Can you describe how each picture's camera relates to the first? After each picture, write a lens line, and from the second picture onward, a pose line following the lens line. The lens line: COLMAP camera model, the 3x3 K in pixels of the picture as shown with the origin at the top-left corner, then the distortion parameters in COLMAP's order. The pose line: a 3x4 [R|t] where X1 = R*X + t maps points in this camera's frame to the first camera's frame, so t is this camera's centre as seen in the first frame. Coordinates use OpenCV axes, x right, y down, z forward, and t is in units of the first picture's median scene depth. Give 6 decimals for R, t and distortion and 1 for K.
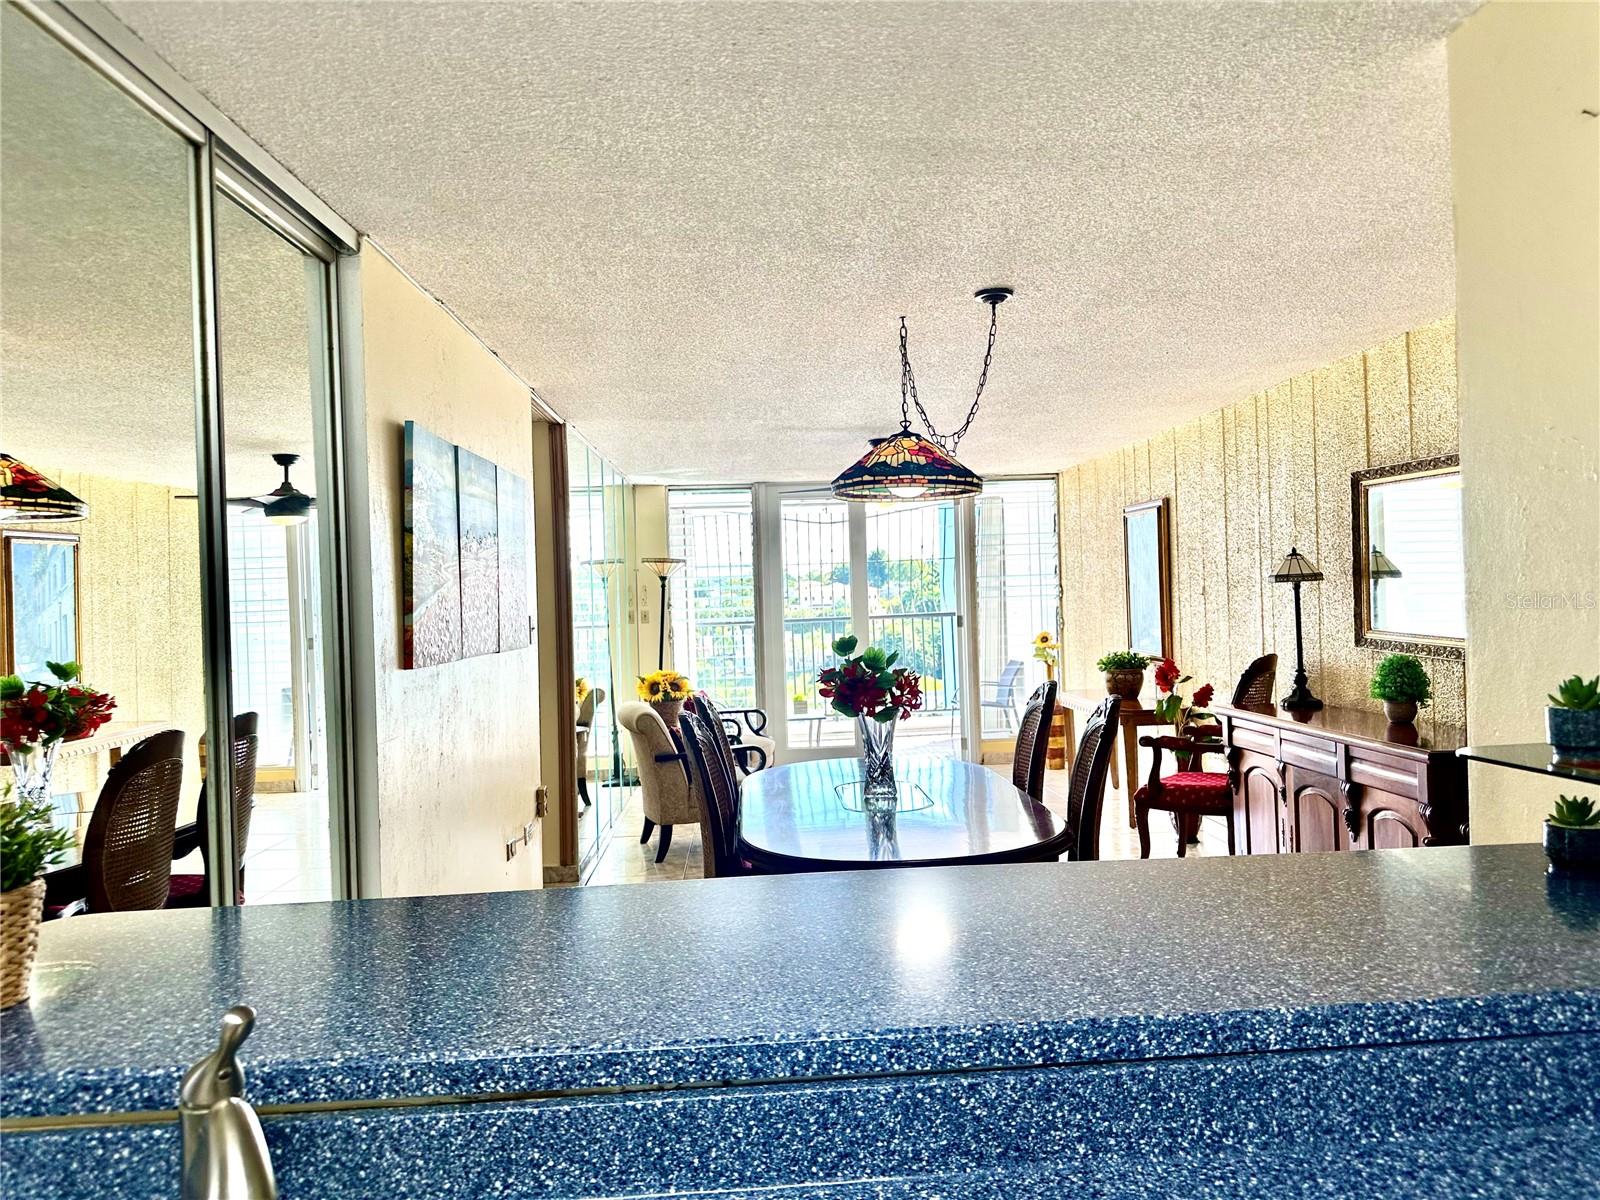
lens RADIAL K [[1125.7, 0, 801.3], [0, 1125.7, 602.1], [0, 0, 1]] dist [0.033152, -0.006690]
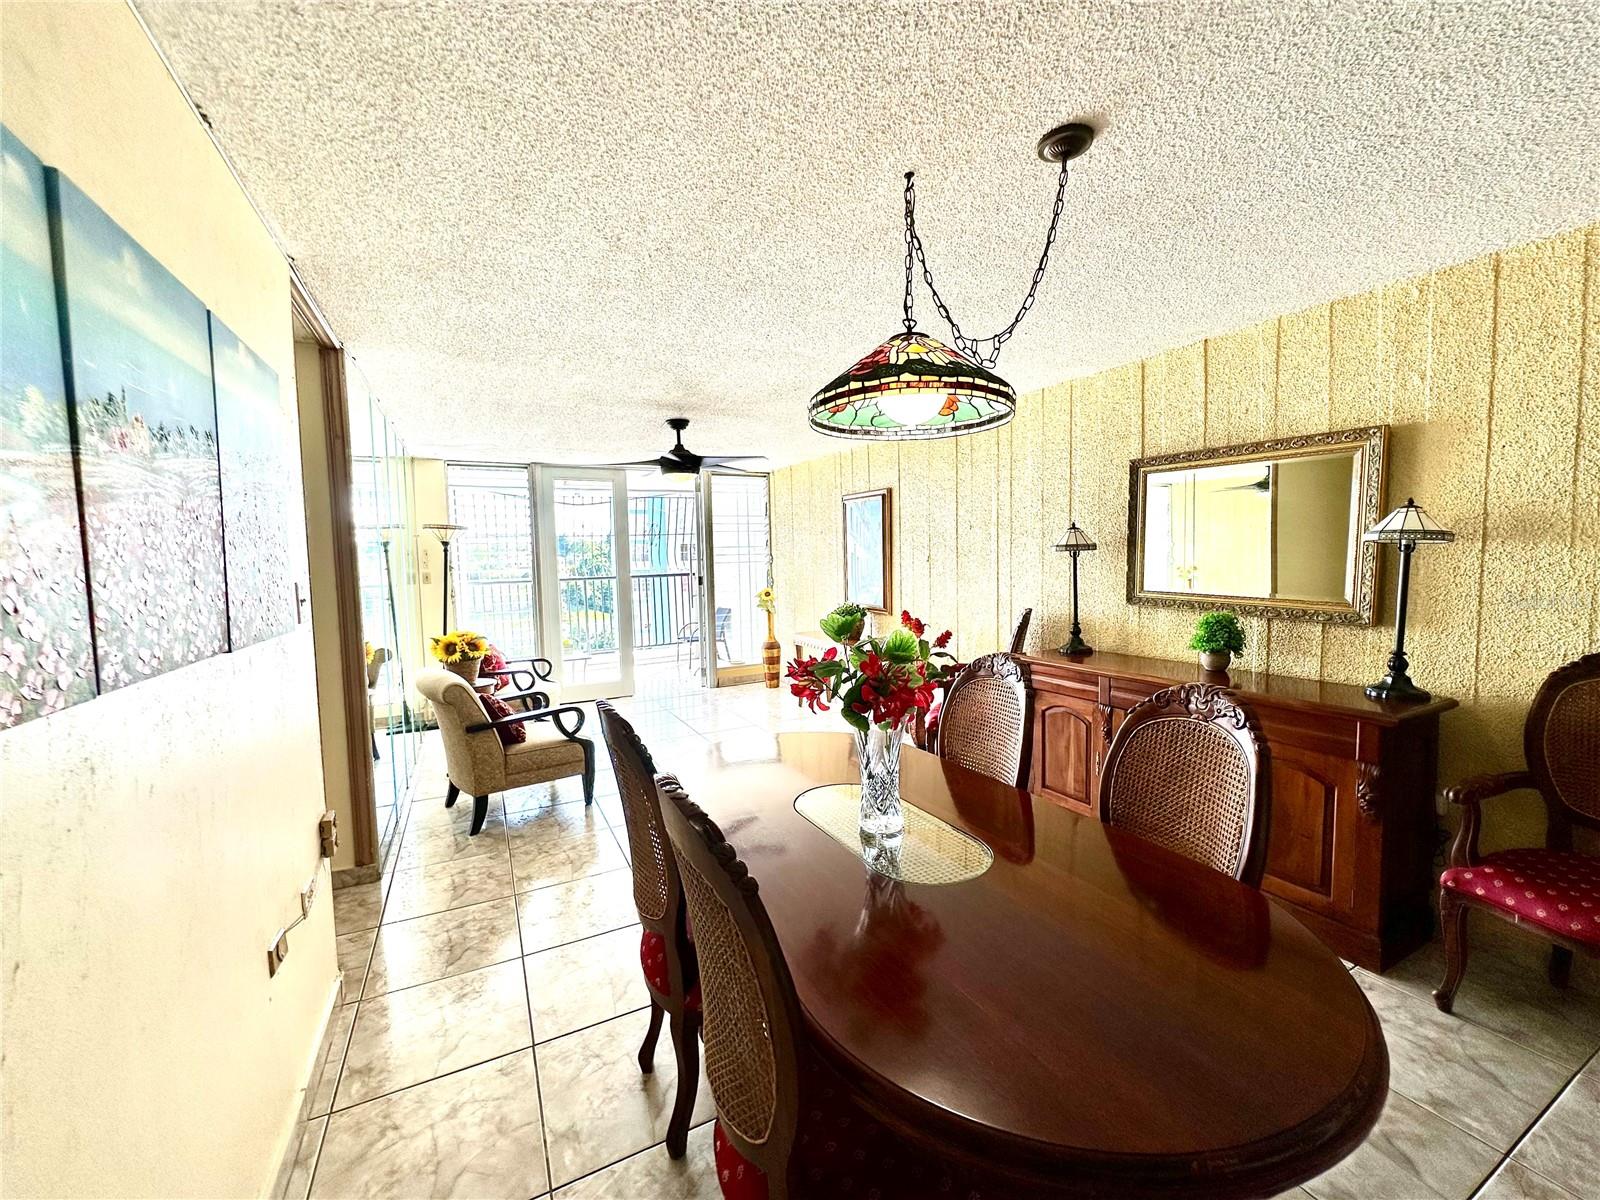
lens RADIAL K [[646.1, 0, 806.2], [0, 646.1, 605.4], [0, 0, 1]] dist [-0.015630, 0.000848]
pose [[0.909592, -0.020264, 0.415009, -0.092373], [-0.004597, 0.998258, 0.058819, 0.001115], [-0.415478, -0.055409, 0.907914, 0.396882]]
